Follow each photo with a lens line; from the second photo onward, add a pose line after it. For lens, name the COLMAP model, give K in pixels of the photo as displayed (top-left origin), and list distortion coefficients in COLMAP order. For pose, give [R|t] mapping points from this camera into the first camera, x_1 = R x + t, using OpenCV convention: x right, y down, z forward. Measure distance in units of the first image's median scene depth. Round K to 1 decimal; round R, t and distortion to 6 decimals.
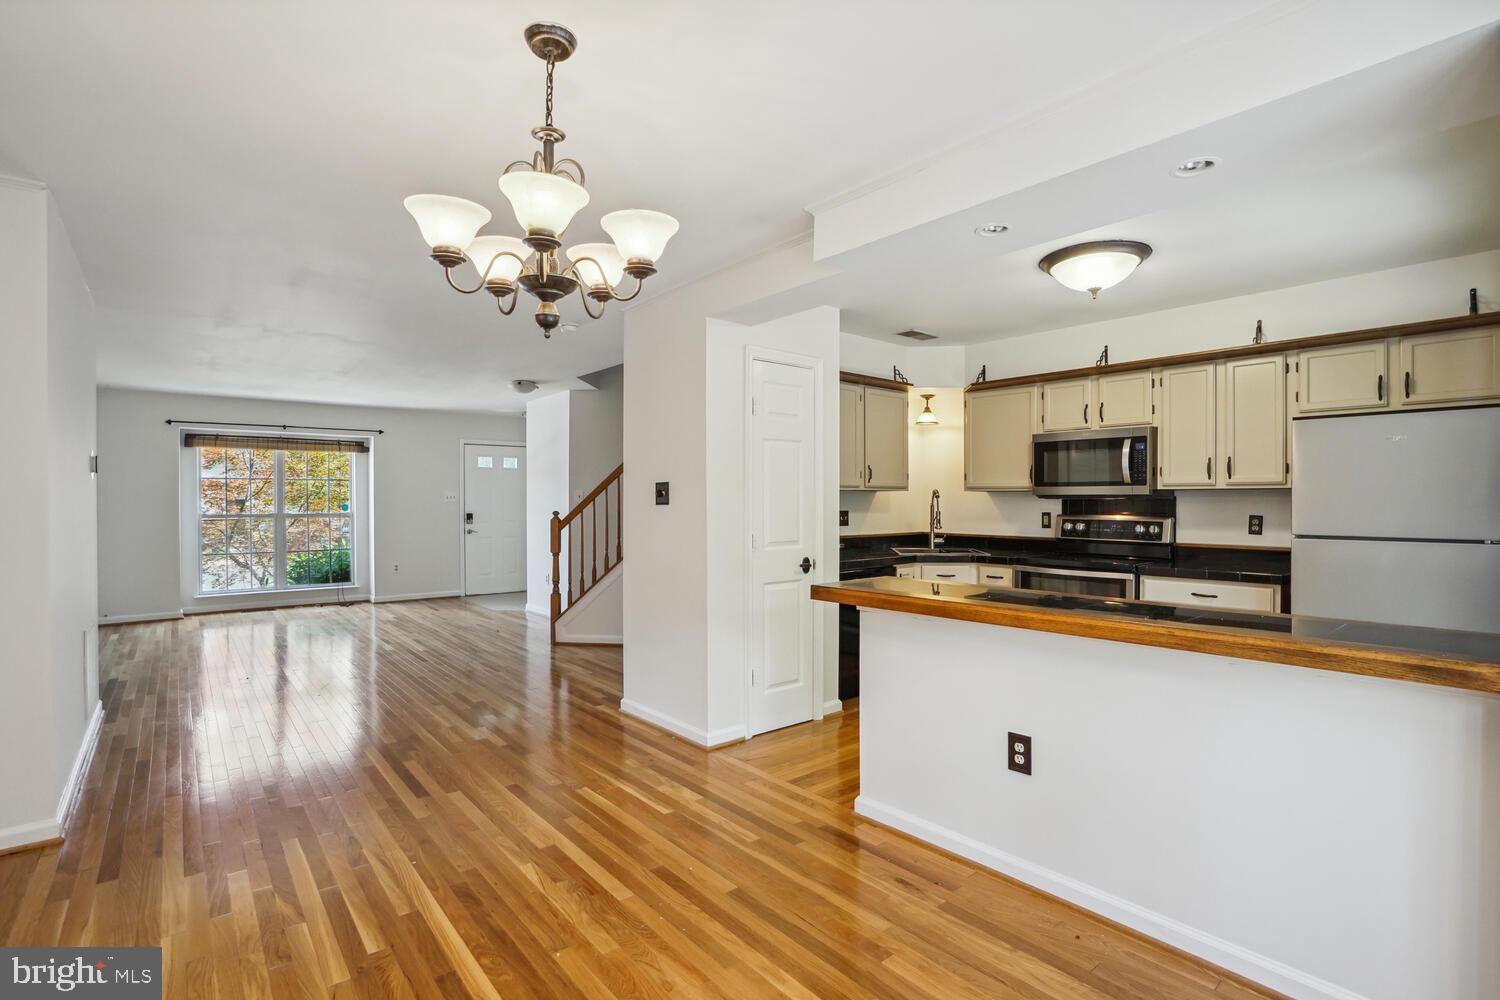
lens RADIAL K [[705.2, 0, 750.0], [0, 705.2, 500.0], [0, 0, 1]] dist [-0.069391, 0.031157]
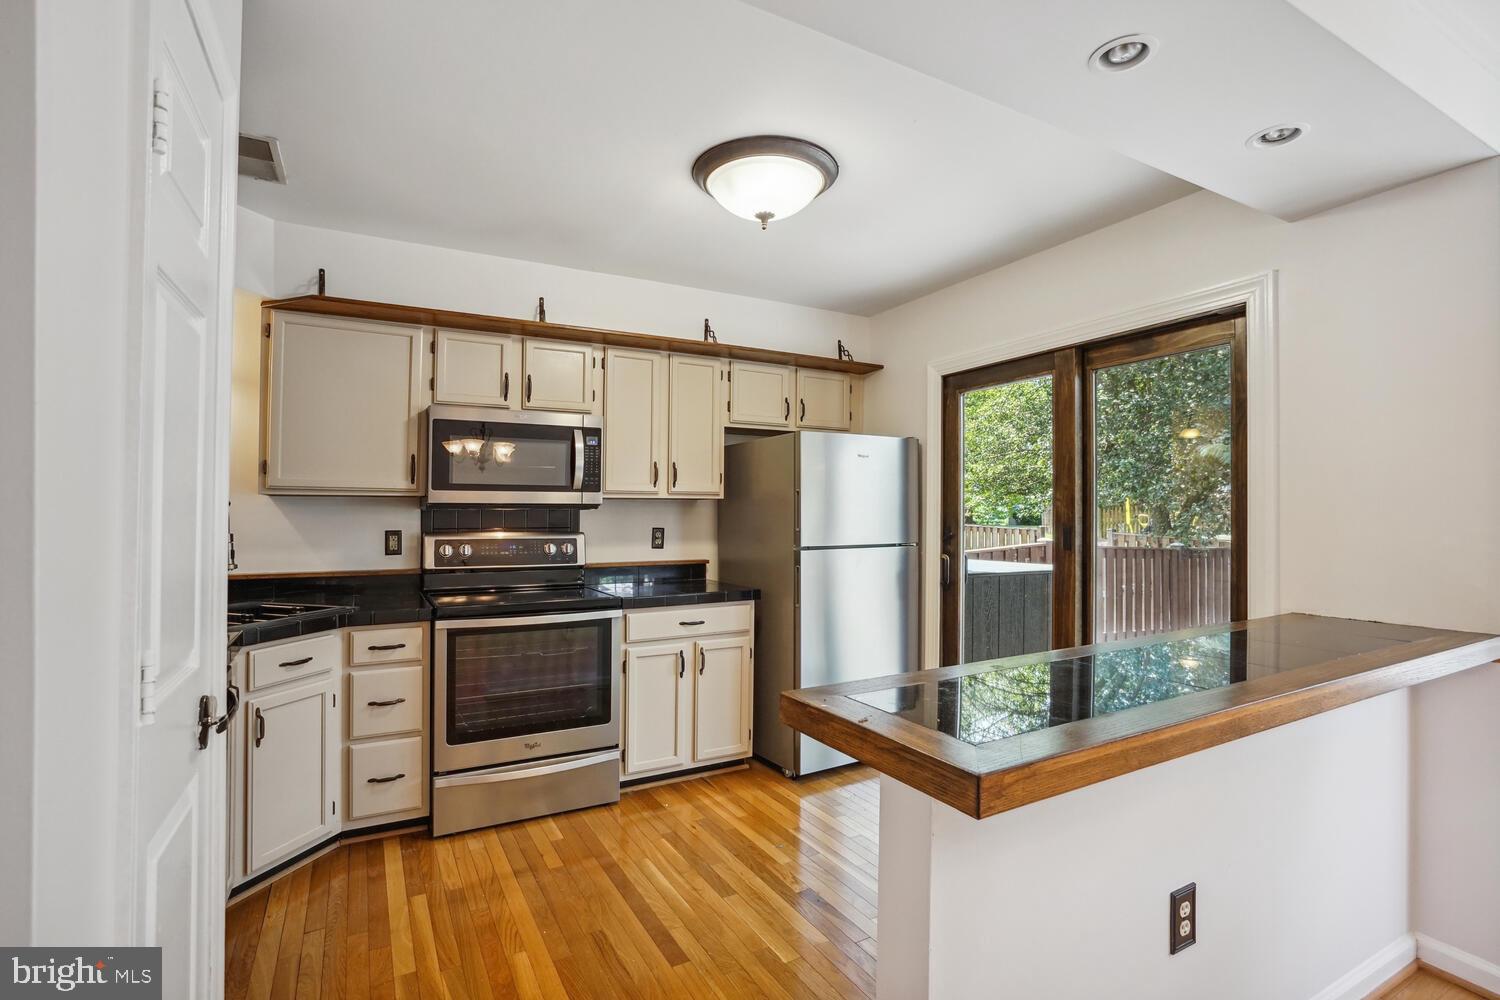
lens RADIAL K [[705.2, 0, 750.0], [0, 705.2, 500.0], [0, 0, 1]] dist [-0.069391, 0.031157]
pose [[0.200814, 0.013621, 0.979535, -0.148884], [0.000190, 0.999903, -0.013943, -0.001280], [-0.979629, 0.002986, 0.200792, 0.637204]]
